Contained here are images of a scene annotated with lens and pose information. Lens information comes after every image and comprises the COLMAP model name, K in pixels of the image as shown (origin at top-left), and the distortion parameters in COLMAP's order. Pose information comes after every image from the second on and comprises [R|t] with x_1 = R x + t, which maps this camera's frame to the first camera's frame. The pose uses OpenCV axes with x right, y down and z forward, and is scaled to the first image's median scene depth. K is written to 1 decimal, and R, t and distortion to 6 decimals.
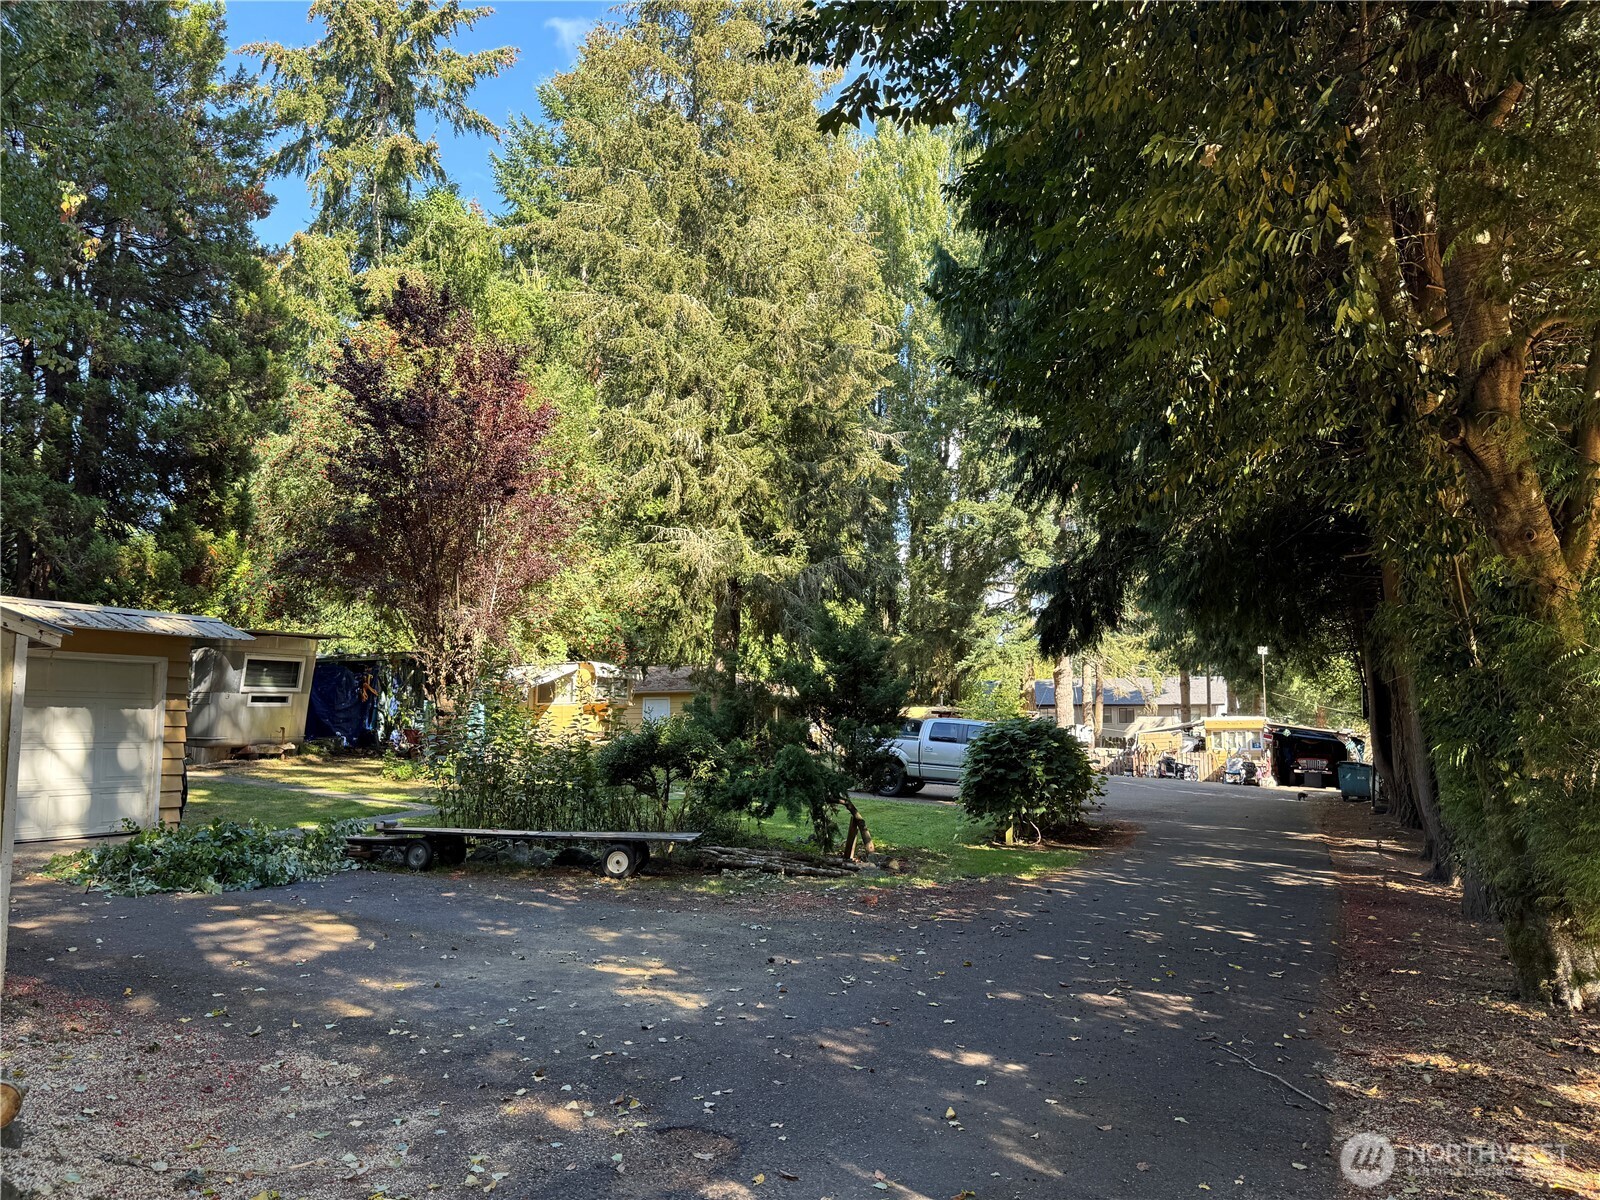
lens RADIAL K [[1201.1, 0, 800.0], [0, 1201.1, 600.0], [0, 0, 1]] dist [0.095831, -0.099832]
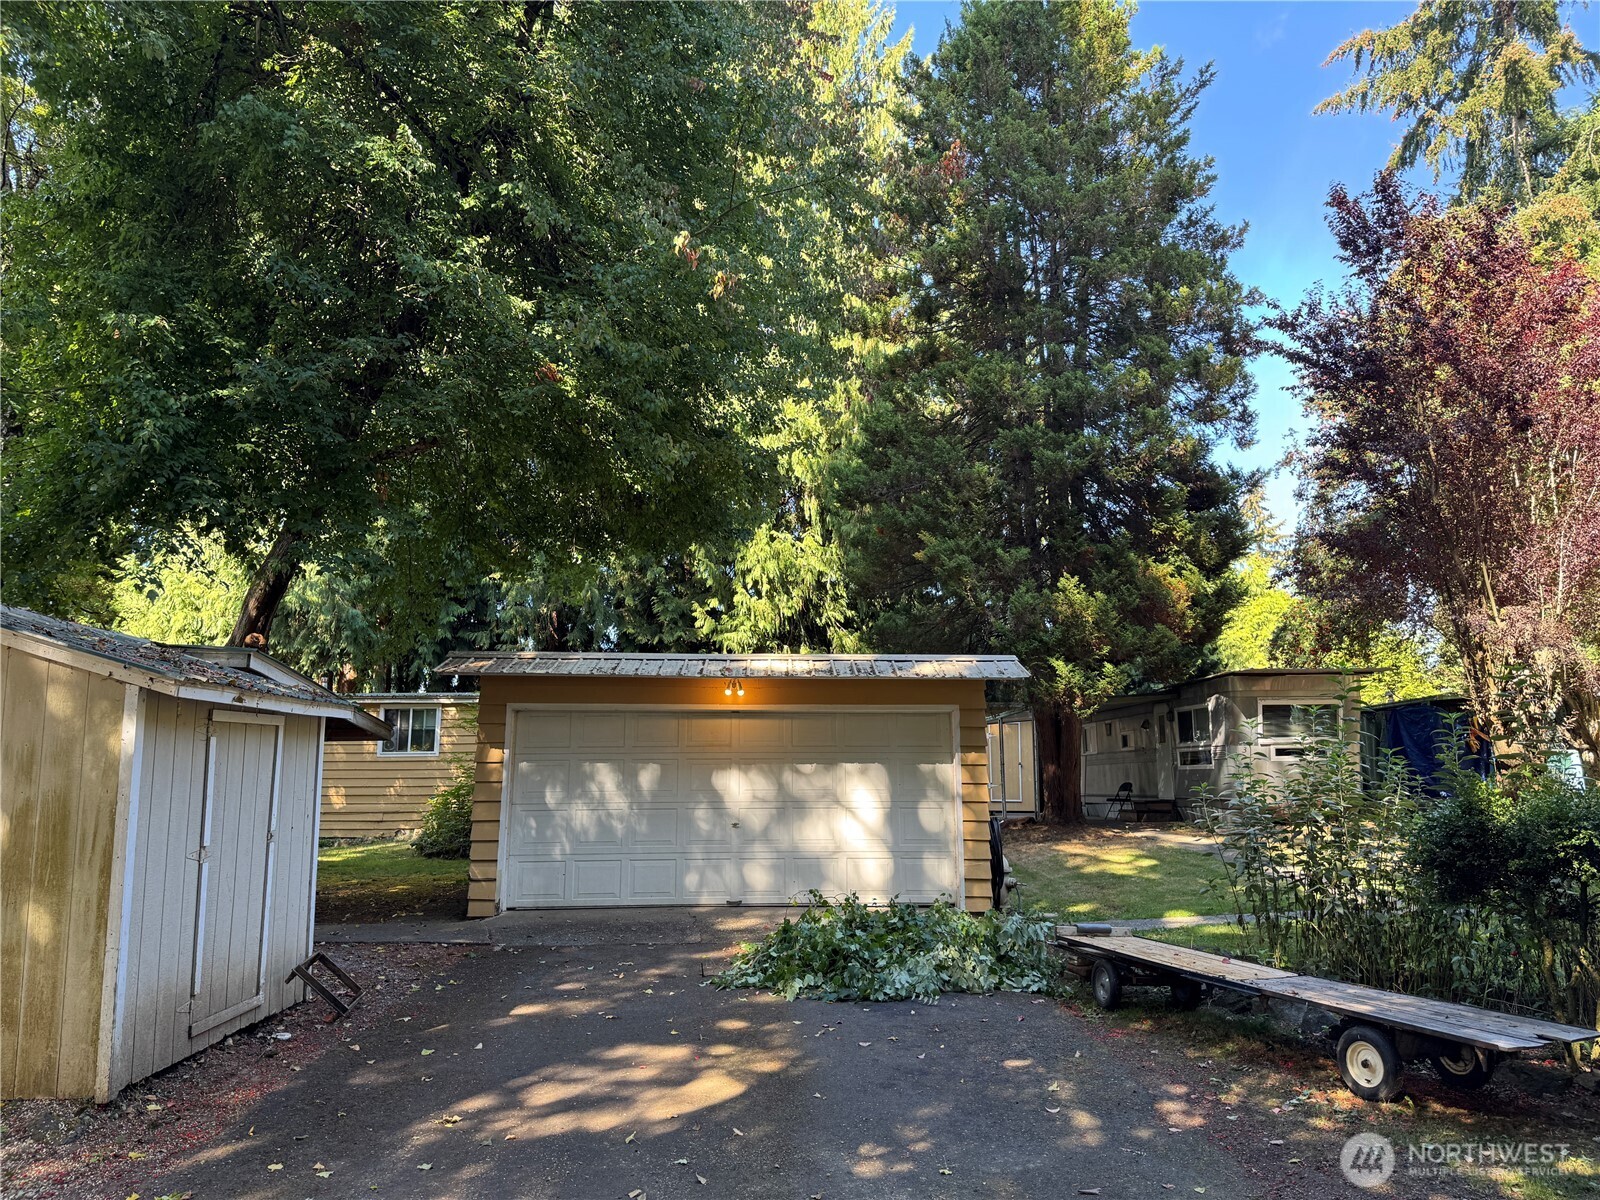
lens RADIAL K [[1136.8, 0, 800.0], [0, 1136.8, 600.0], [0, 0, 1]] dist [0.089917, -0.086319]
pose [[0.473977, -0.147544, -0.868088, 0.101006], [0.097850, 0.988581, -0.114597, 0.036798], [0.875084, -0.030626, 0.483002, 0.335152]]
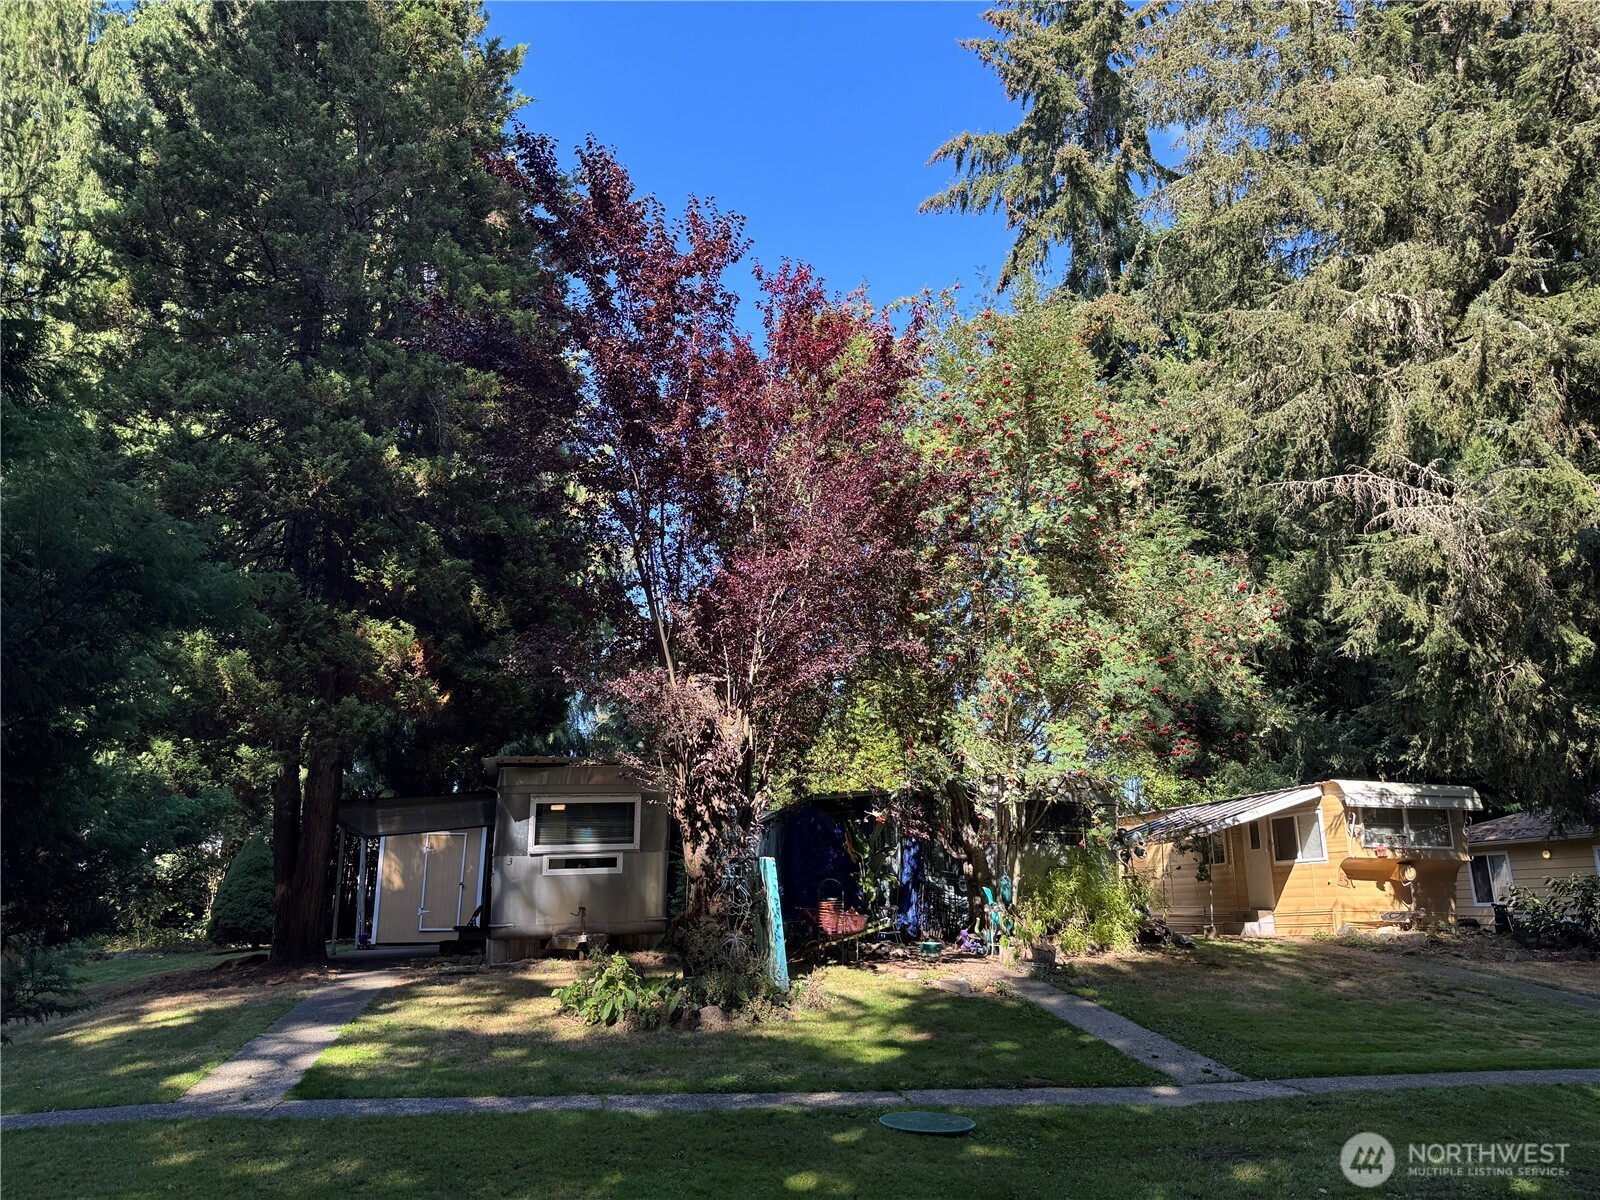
lens RADIAL K [[1136.8, 0, 800.0], [0, 1136.8, 600.0], [0, 0, 1]] dist [0.089917, -0.086319]
pose [[0.604403, -0.212998, -0.767678, 0.143777], [0.093737, 0.975917, -0.196975, 0.077320], [0.791145, 0.047092, 0.609813, 0.726616]]
